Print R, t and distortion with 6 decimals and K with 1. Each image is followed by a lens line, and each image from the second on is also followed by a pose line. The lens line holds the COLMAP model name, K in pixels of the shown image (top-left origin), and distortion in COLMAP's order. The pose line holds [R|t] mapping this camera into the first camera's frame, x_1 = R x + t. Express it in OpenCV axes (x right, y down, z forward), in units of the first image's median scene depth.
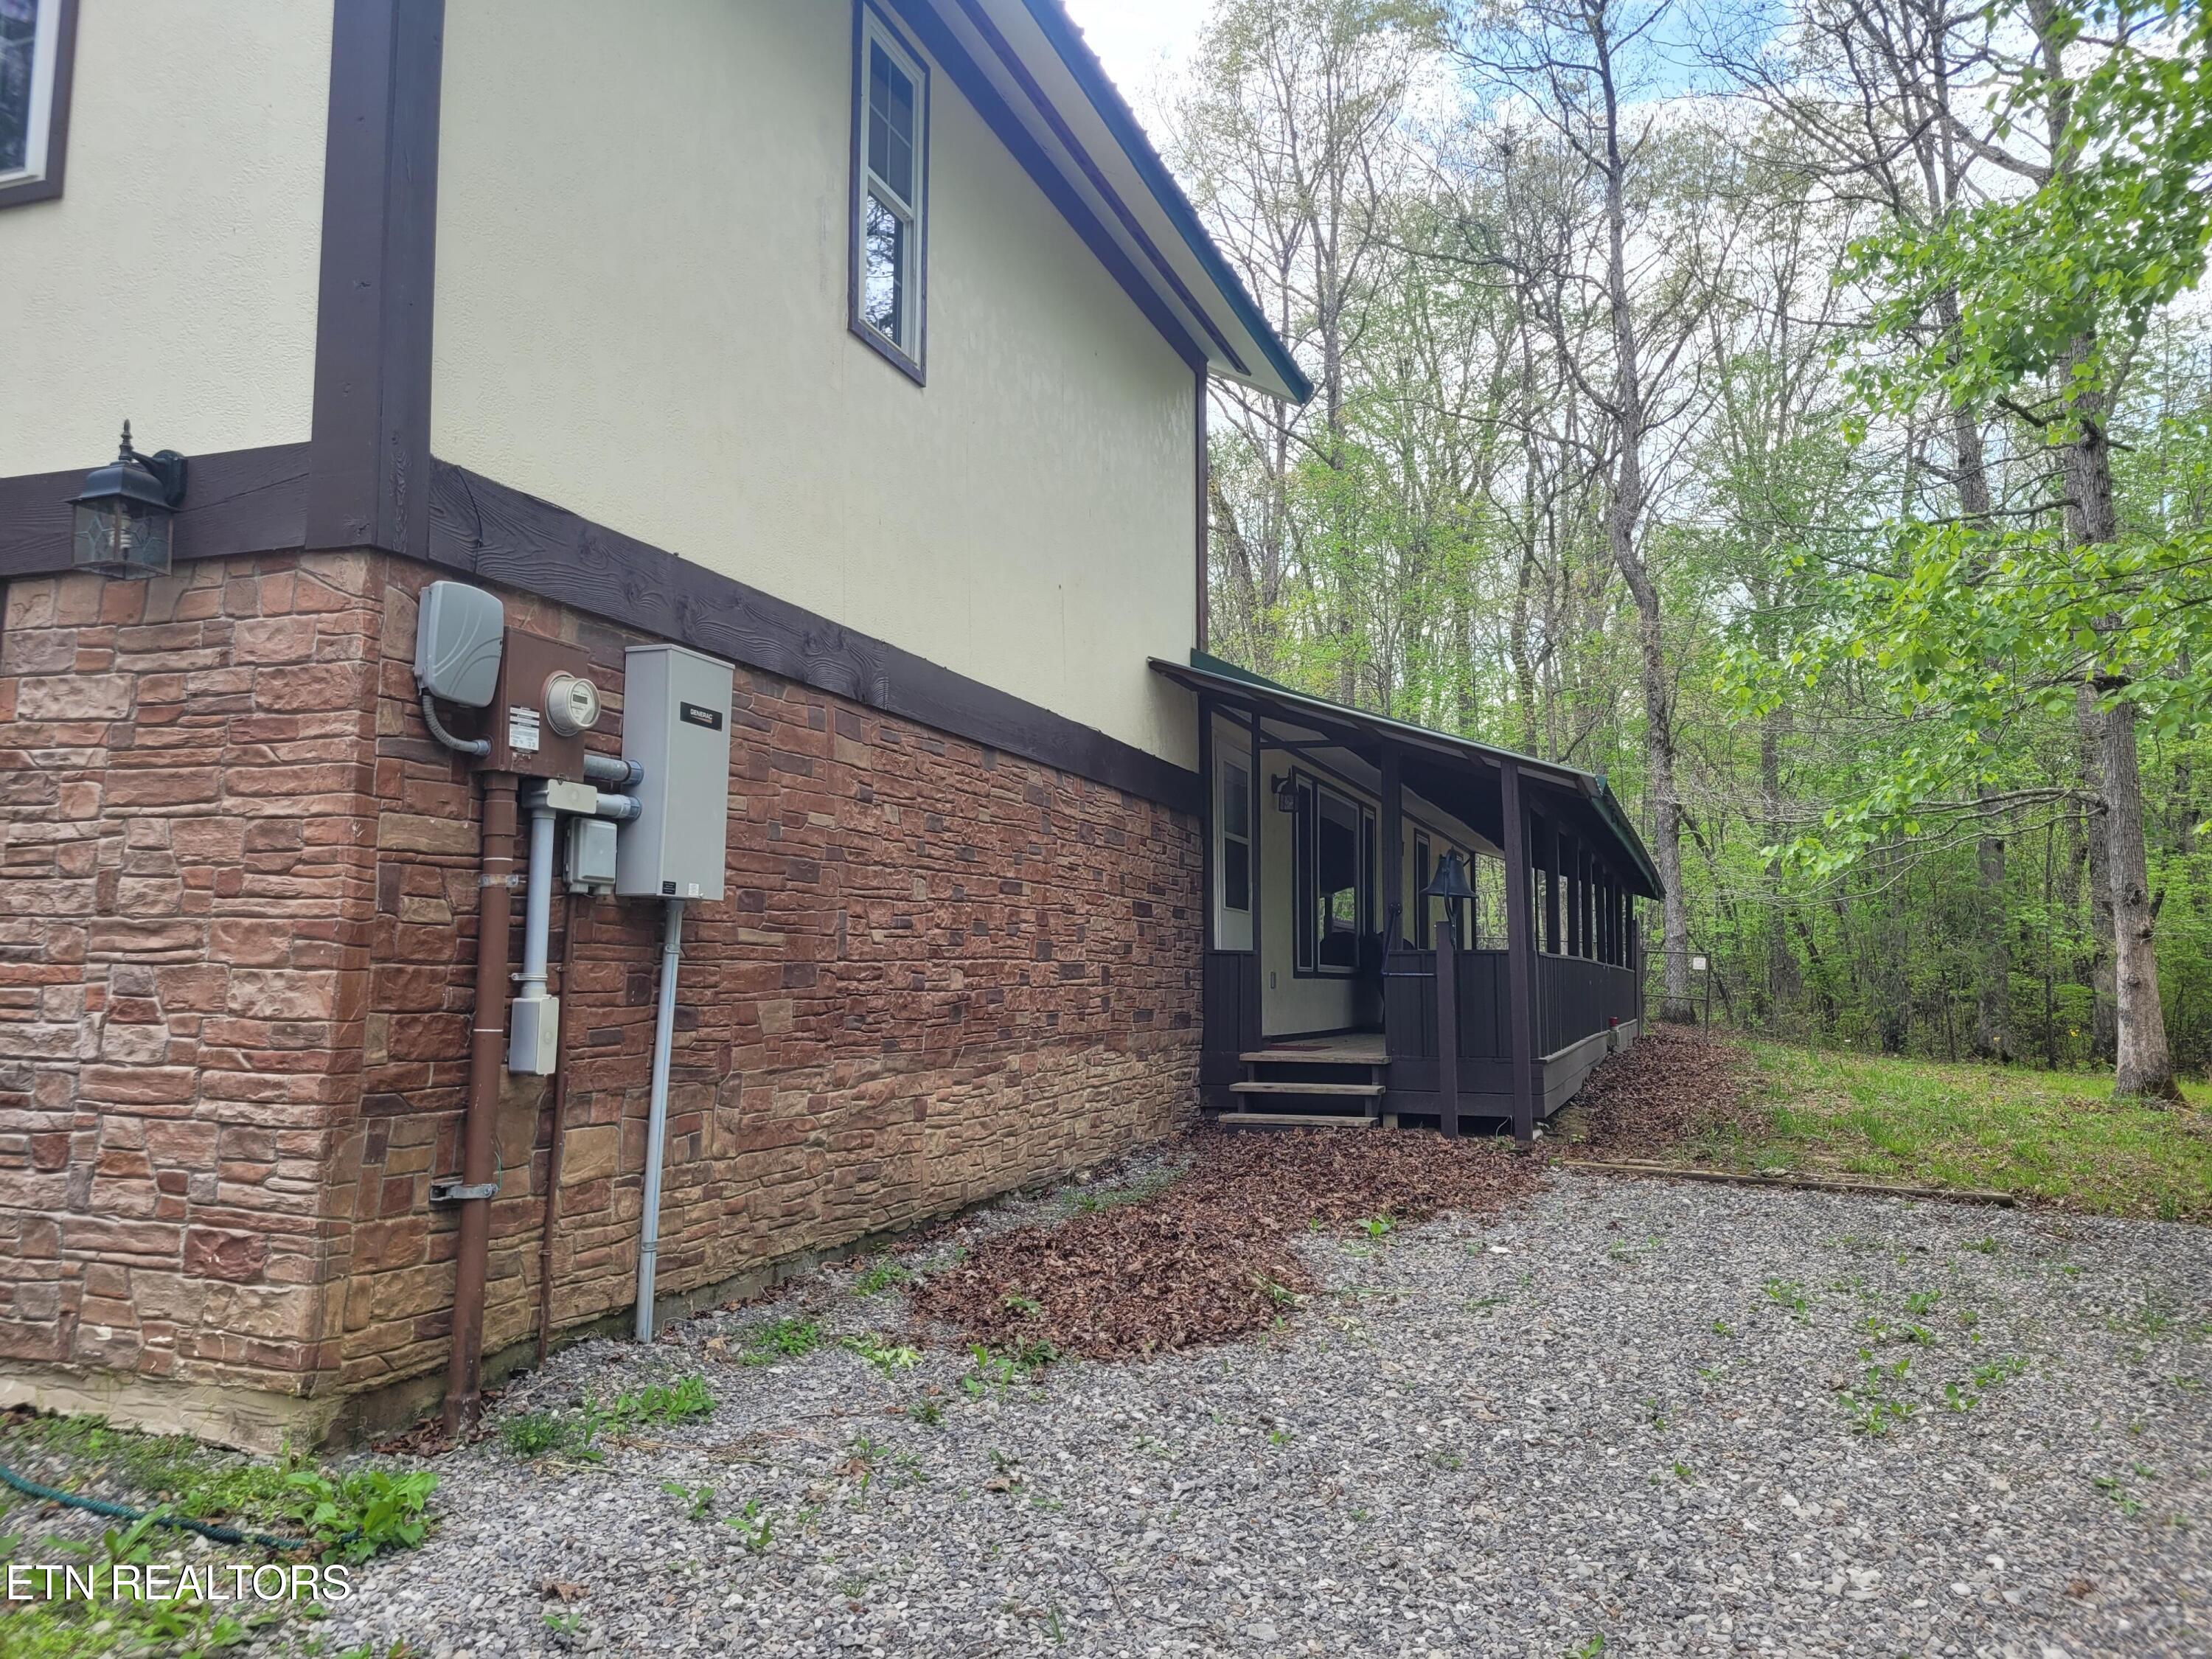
lens RADIAL K [[1675.4, 0, 1106.7], [0, 1675.4, 815.5], [0, 0, 1]] dist [0.004295, 0.001827]
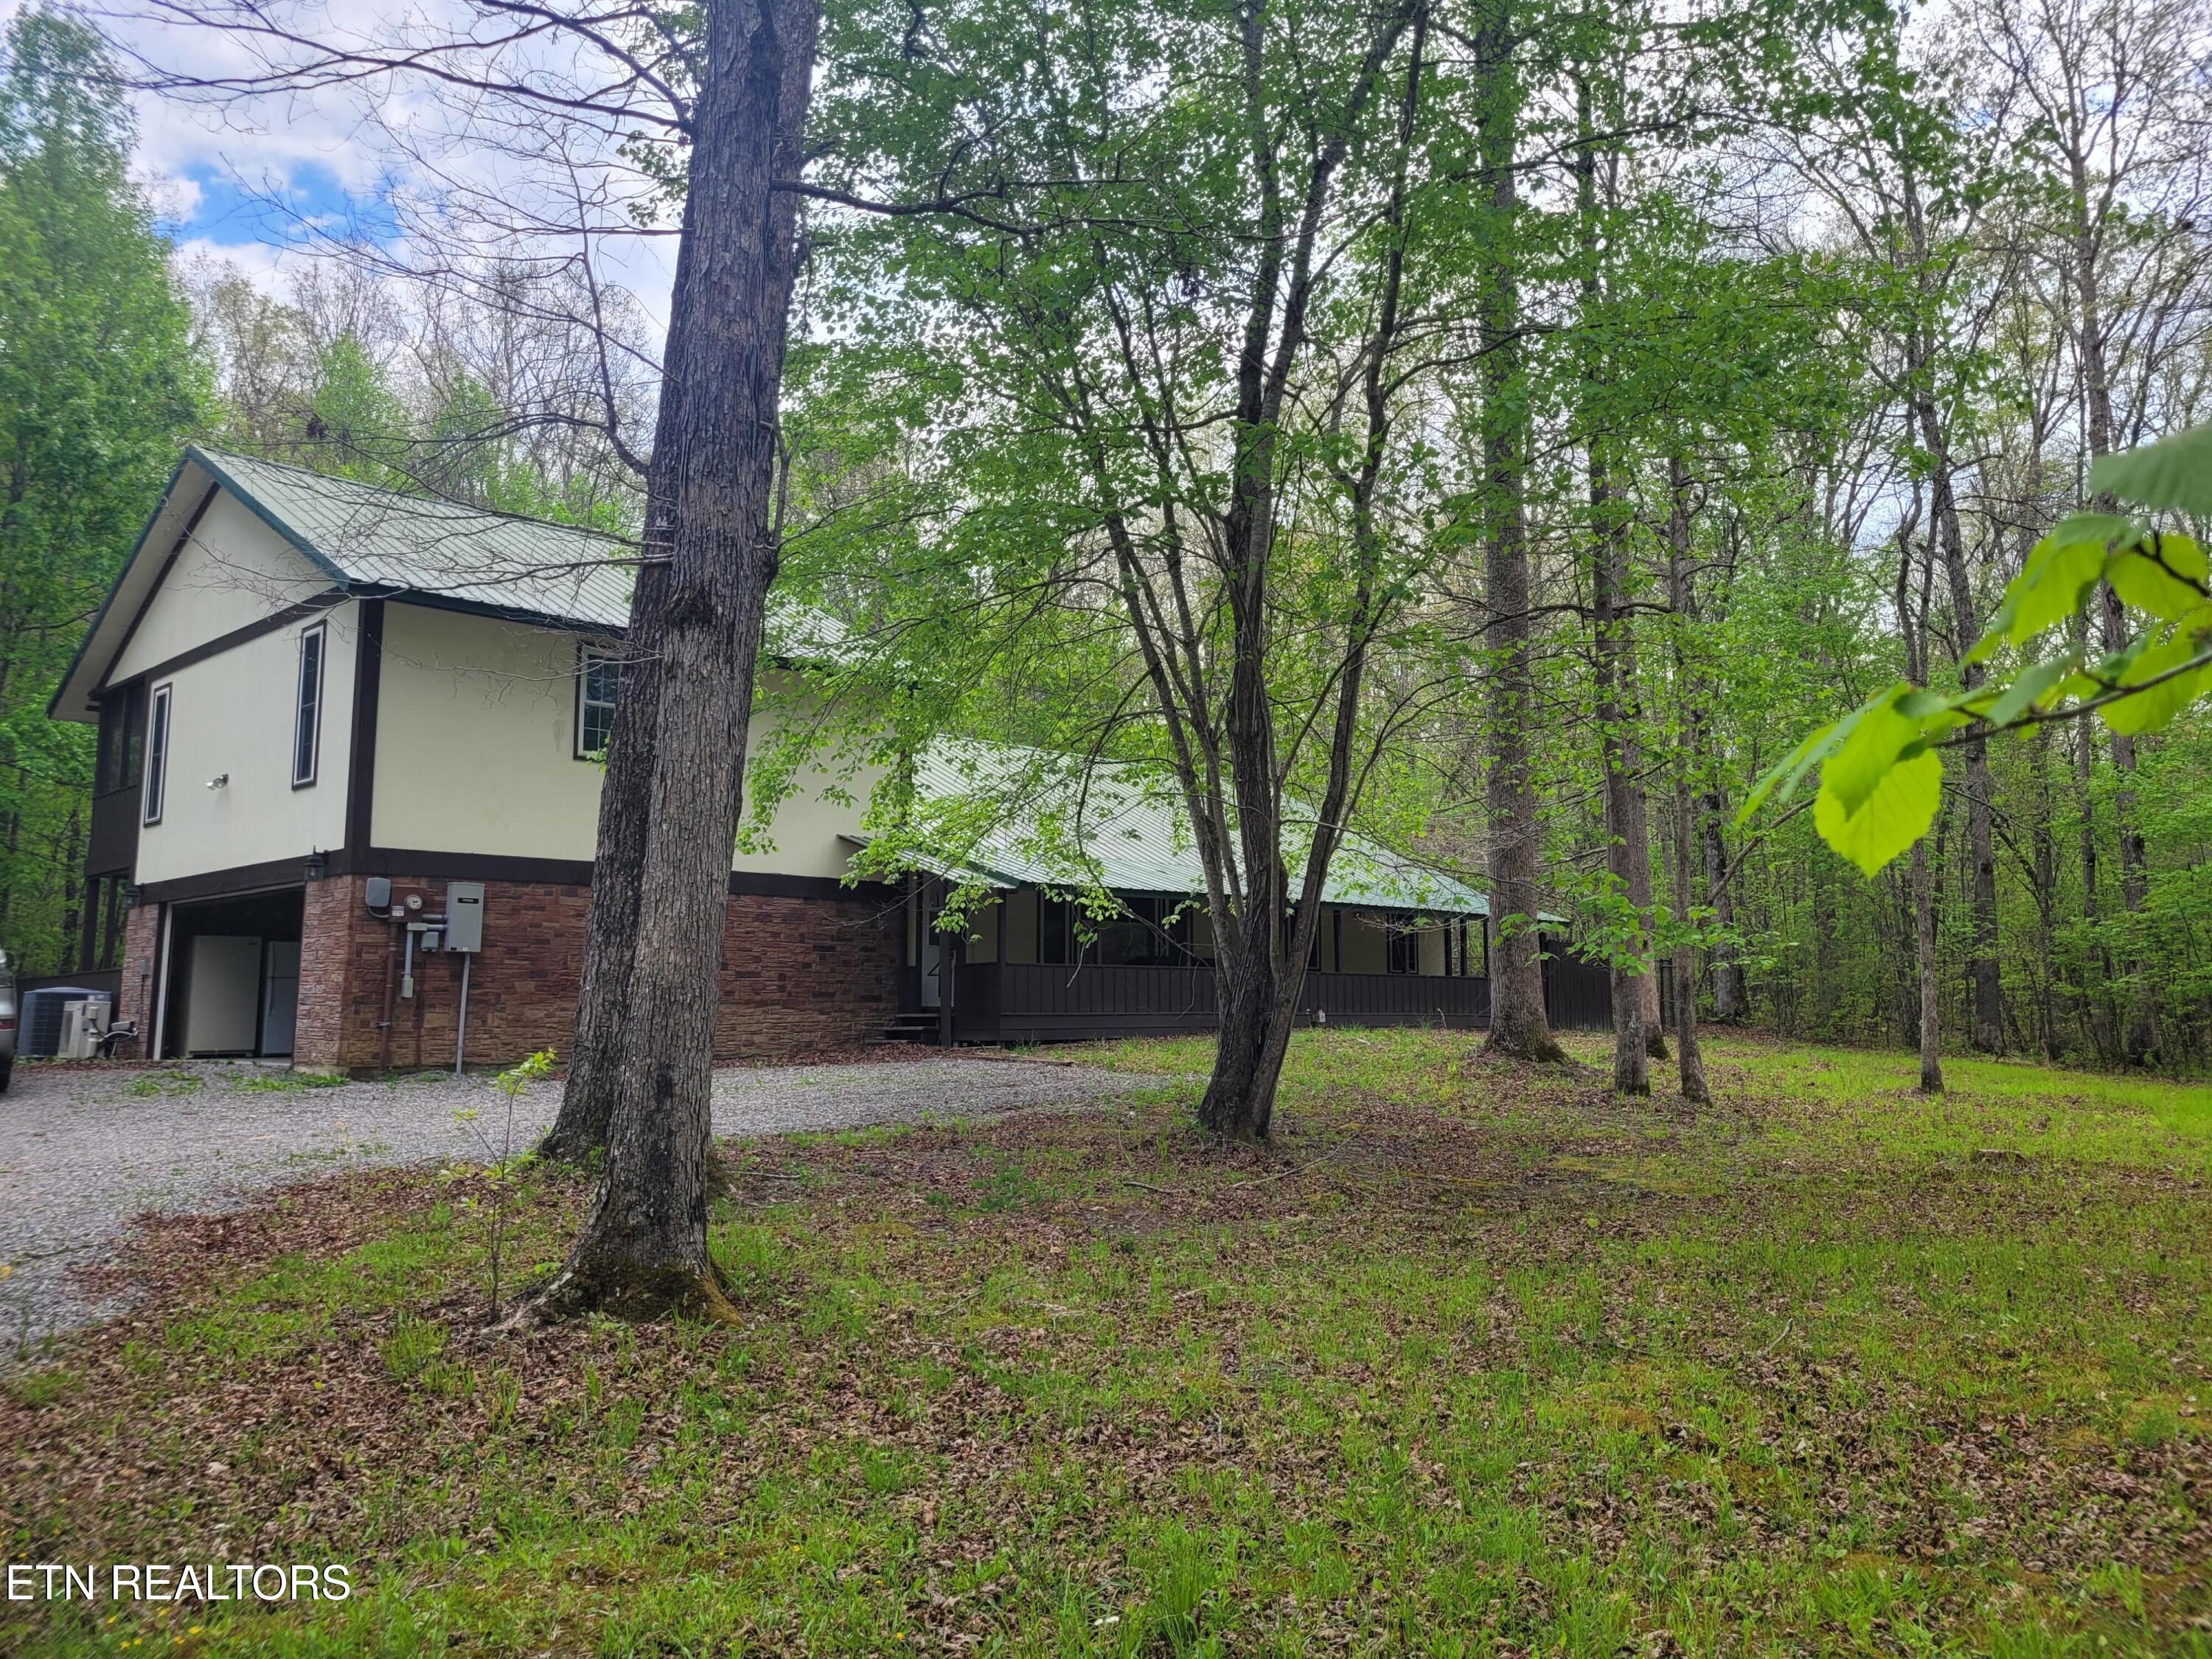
lens RADIAL K [[1675.4, 0, 1109.0], [0, 1675.4, 830.0], [0, 0, 1]] dist [0.004295, 0.001827]
pose [[0.897987, -0.052303, -0.436903, 2.826087], [0.047784, 0.998630, -0.021337, -0.075402], [0.437420, -0.001716, 0.899256, -1.791885]]
